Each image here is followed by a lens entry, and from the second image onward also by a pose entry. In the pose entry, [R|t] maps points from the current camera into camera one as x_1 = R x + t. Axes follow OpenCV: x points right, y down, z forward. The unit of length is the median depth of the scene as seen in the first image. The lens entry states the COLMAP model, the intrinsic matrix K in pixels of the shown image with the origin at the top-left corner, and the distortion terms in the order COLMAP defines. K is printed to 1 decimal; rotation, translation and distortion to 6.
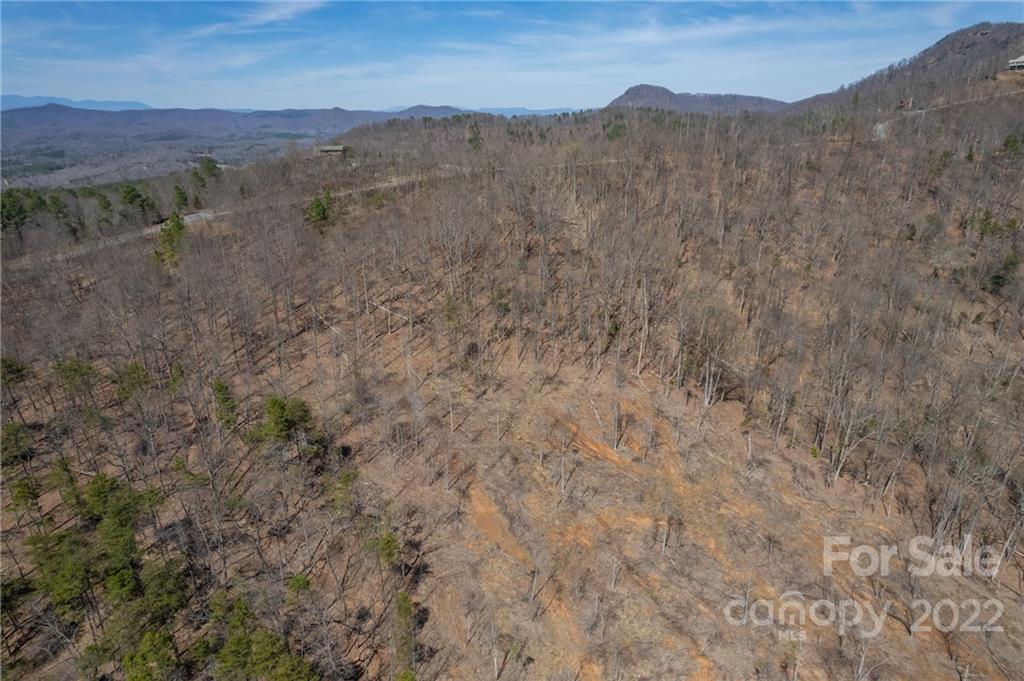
lens RADIAL K [[666.6, 0, 517.0], [0, 666.6, 338.2], [0, 0, 1]] dist [-0.079685, 0.072345]
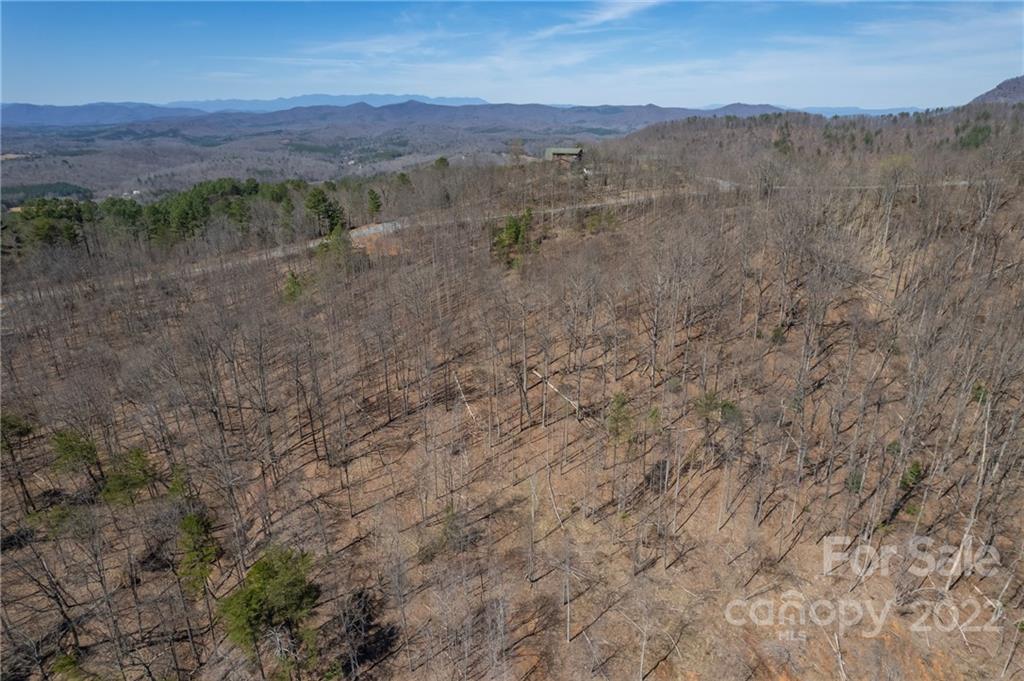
lens RADIAL K [[666.6, 0, 517.0], [0, 666.6, 335.3], [0, 0, 1]] dist [-0.079685, 0.072345]
pose [[0.900571, 0.139992, -0.411550, 0.034024], [-0.140054, 0.989684, 0.030177, -0.073174], [0.411529, 0.030463, 0.910887, 0.218075]]
